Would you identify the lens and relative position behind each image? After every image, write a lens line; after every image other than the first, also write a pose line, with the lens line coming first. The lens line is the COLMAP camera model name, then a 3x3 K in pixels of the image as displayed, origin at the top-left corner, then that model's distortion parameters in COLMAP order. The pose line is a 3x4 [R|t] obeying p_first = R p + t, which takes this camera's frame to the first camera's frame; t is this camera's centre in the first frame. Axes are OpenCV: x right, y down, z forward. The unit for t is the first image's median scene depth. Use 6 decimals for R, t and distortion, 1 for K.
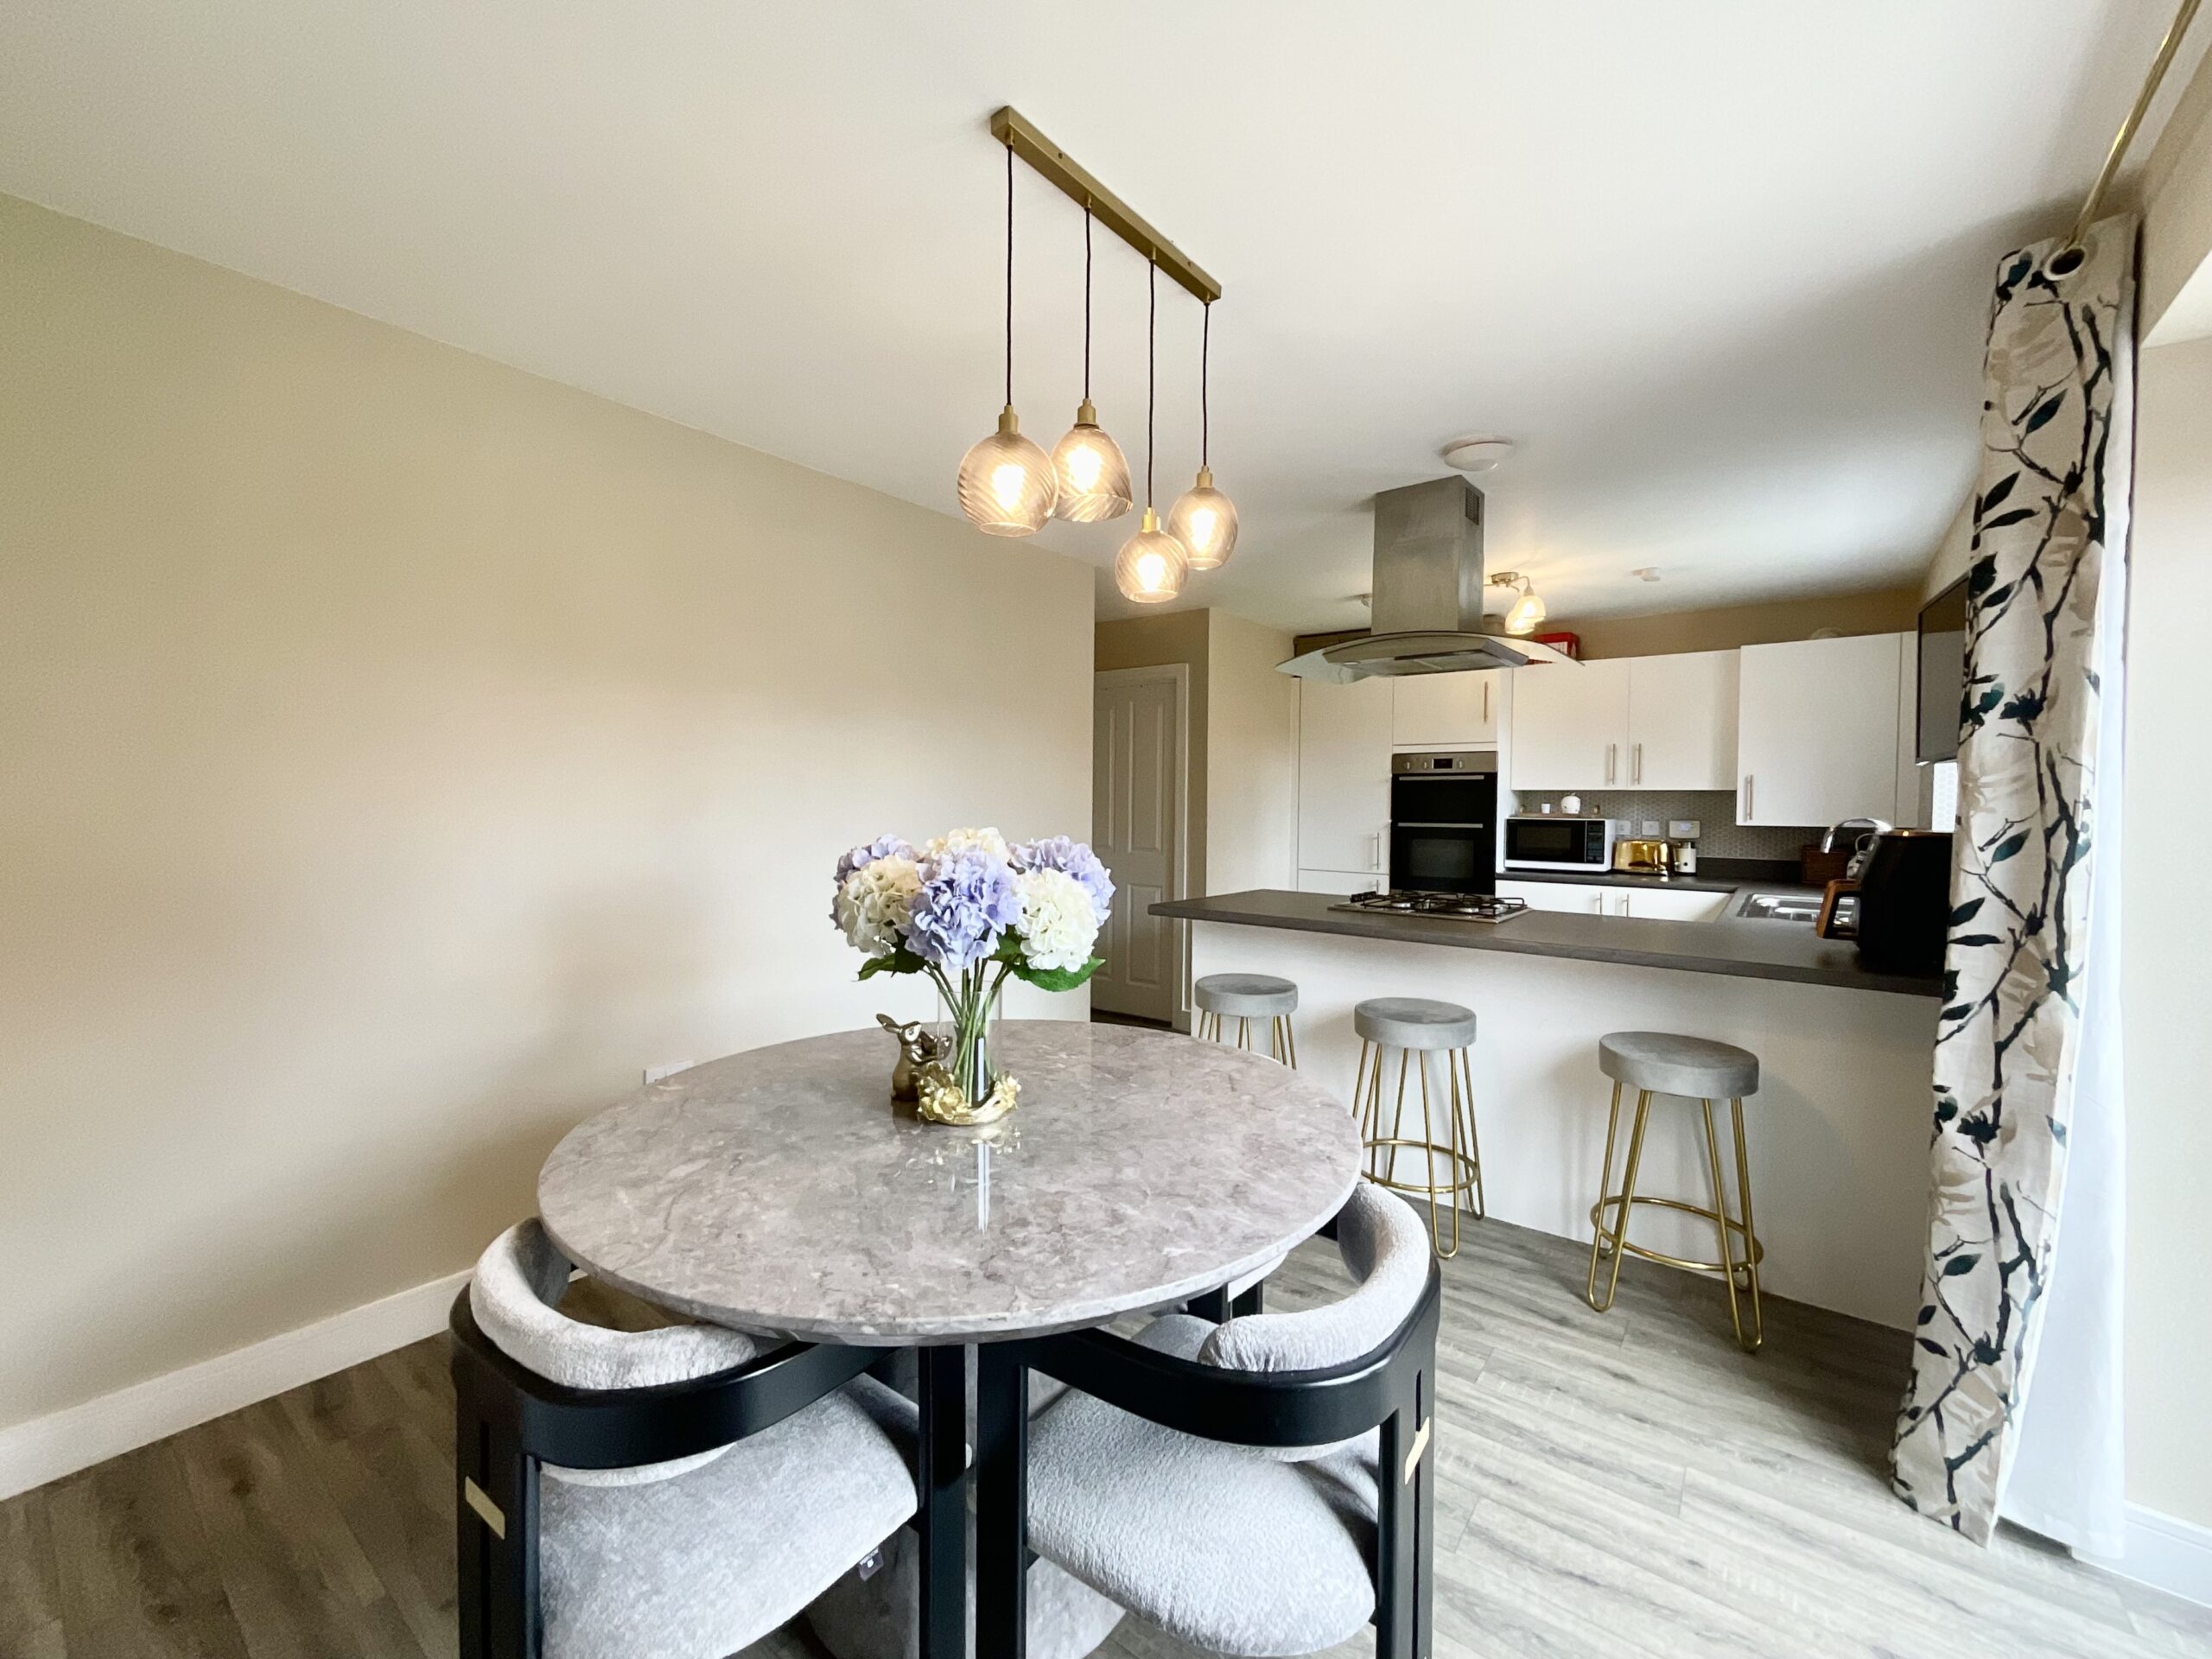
lens RADIAL K [[897.7, 0, 1105.7], [0, 897.7, 826.9], [0, 0, 1]] dist [-0.001503, -0.001113]
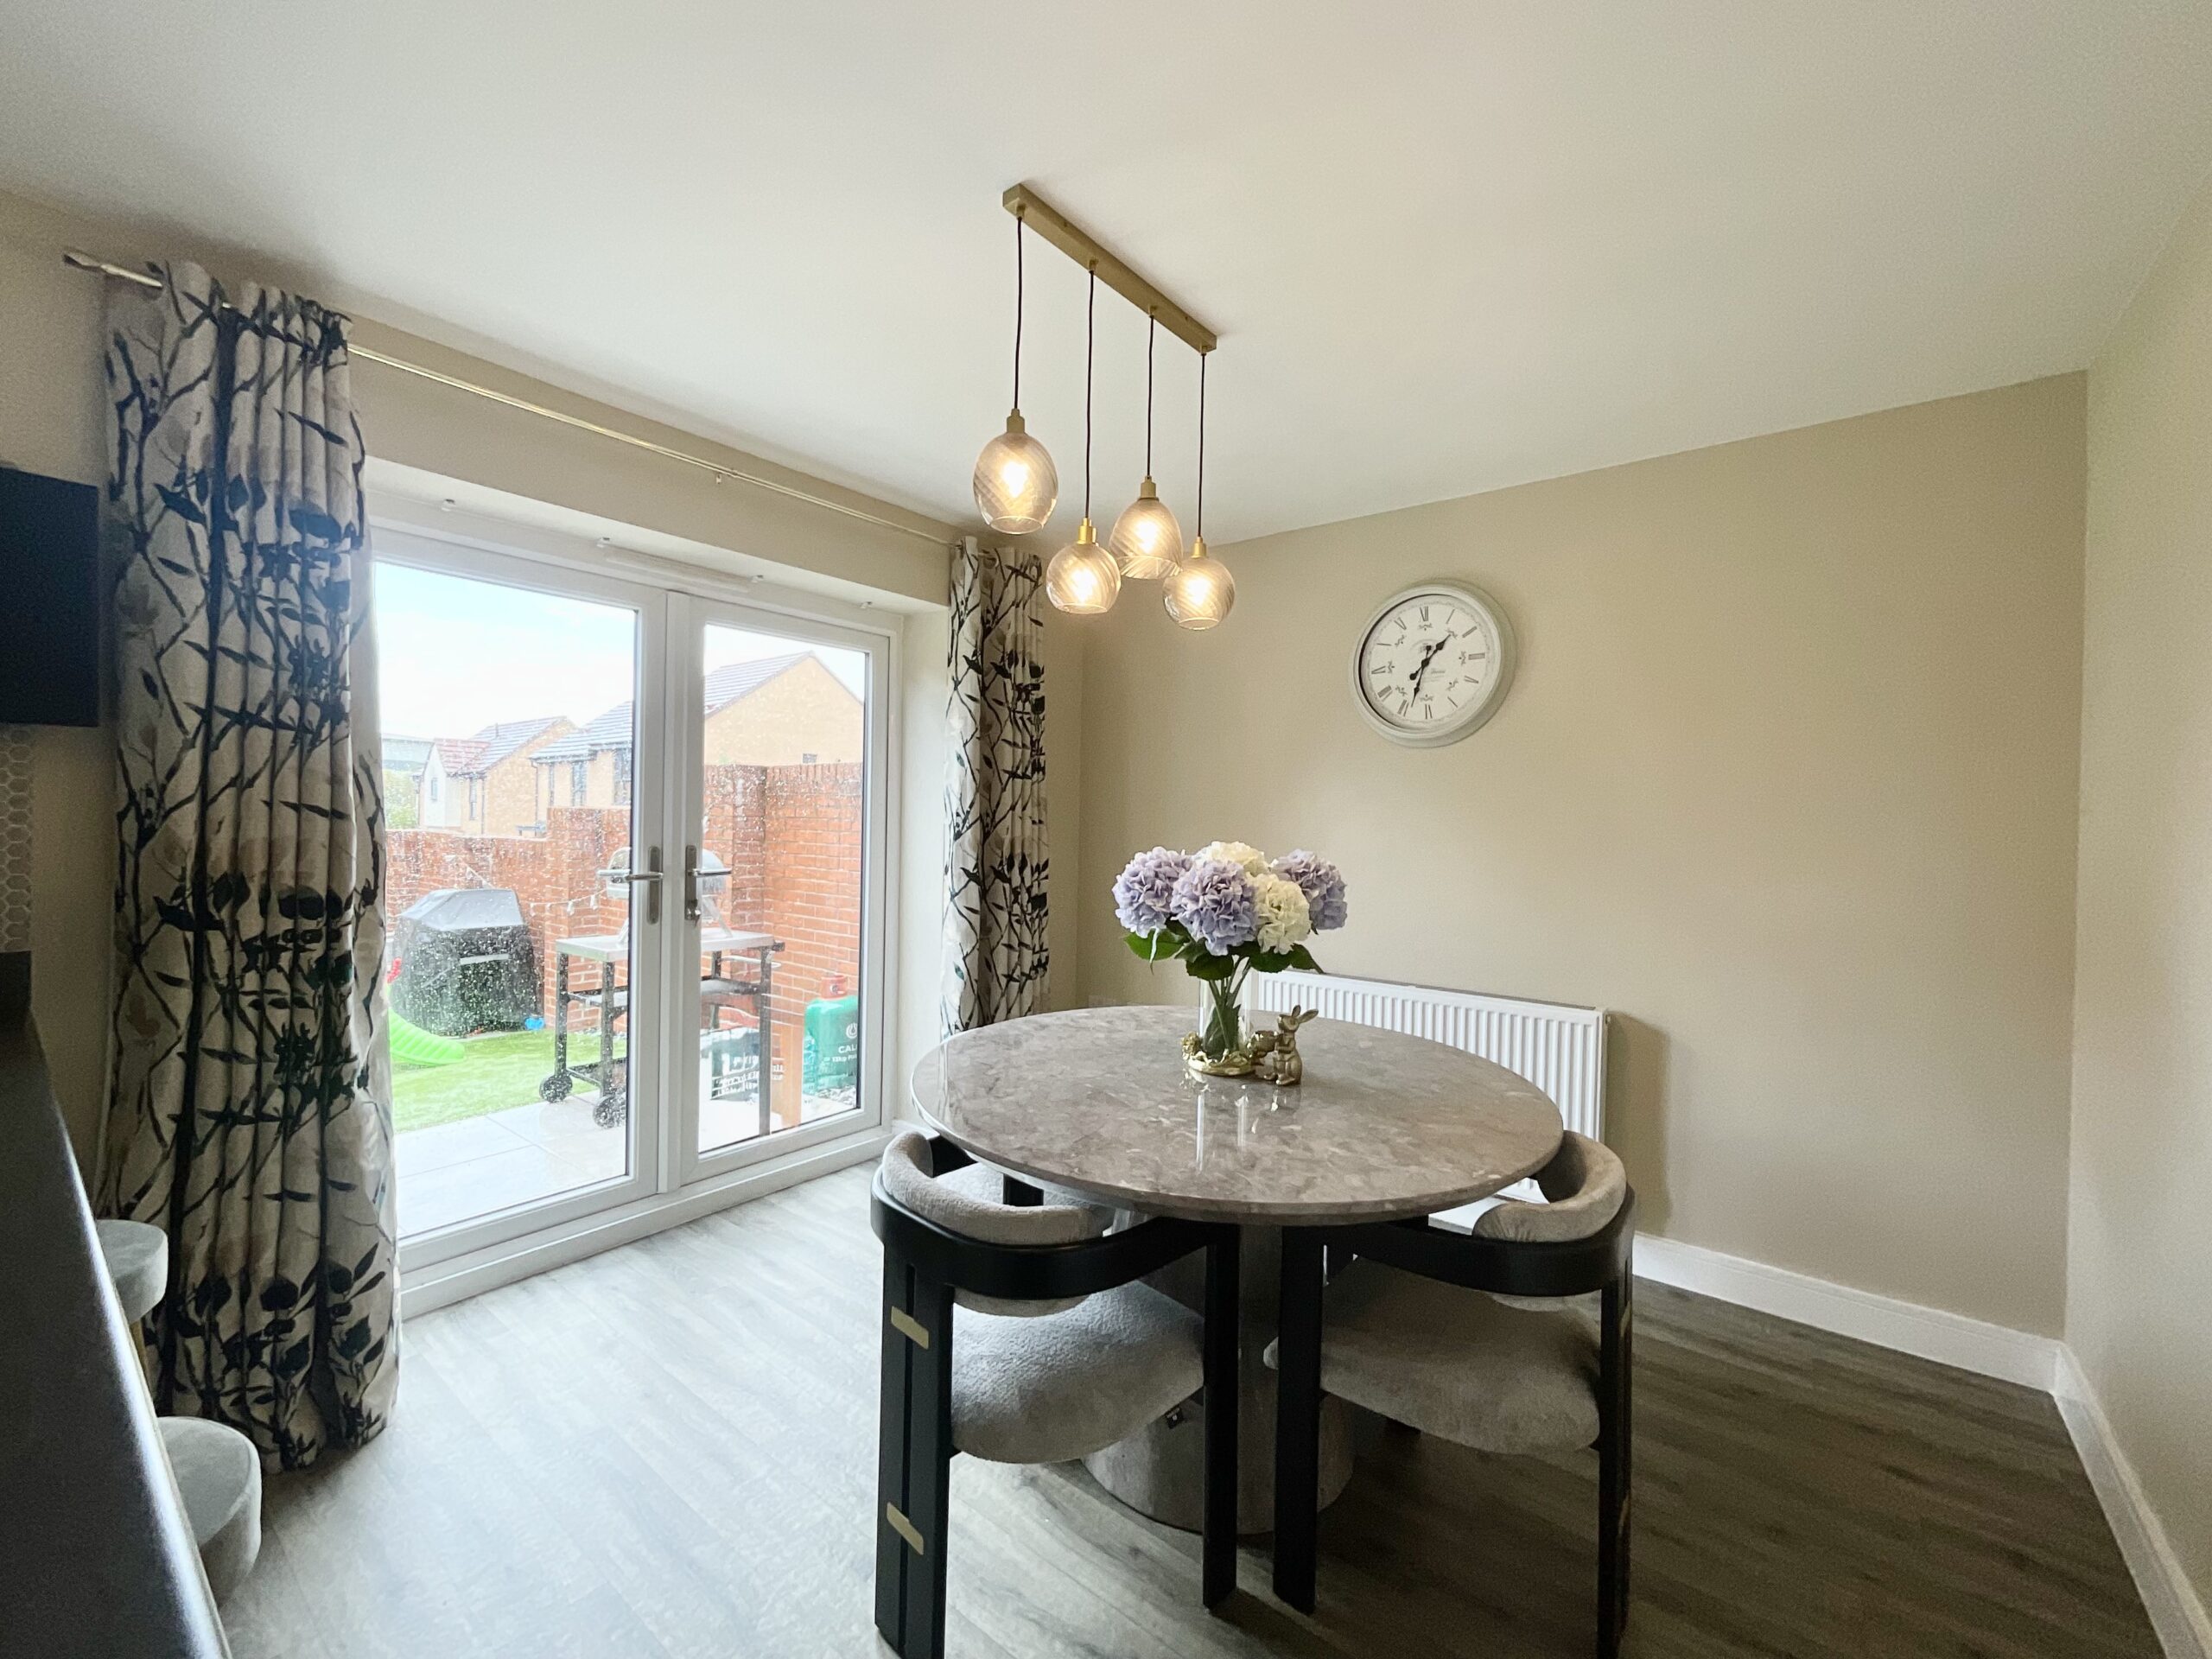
lens RADIAL K [[897.7, 0, 1108.4], [0, 897.7, 822.3], [0, 0, 1]] dist [-0.001503, -0.001113]
pose [[-0.999628, -0.026643, 0.005876, 0.003296], [-0.026437, 0.999114, 0.032739, -0.019600], [-0.006743, 0.032572, -0.999447, 0.714580]]
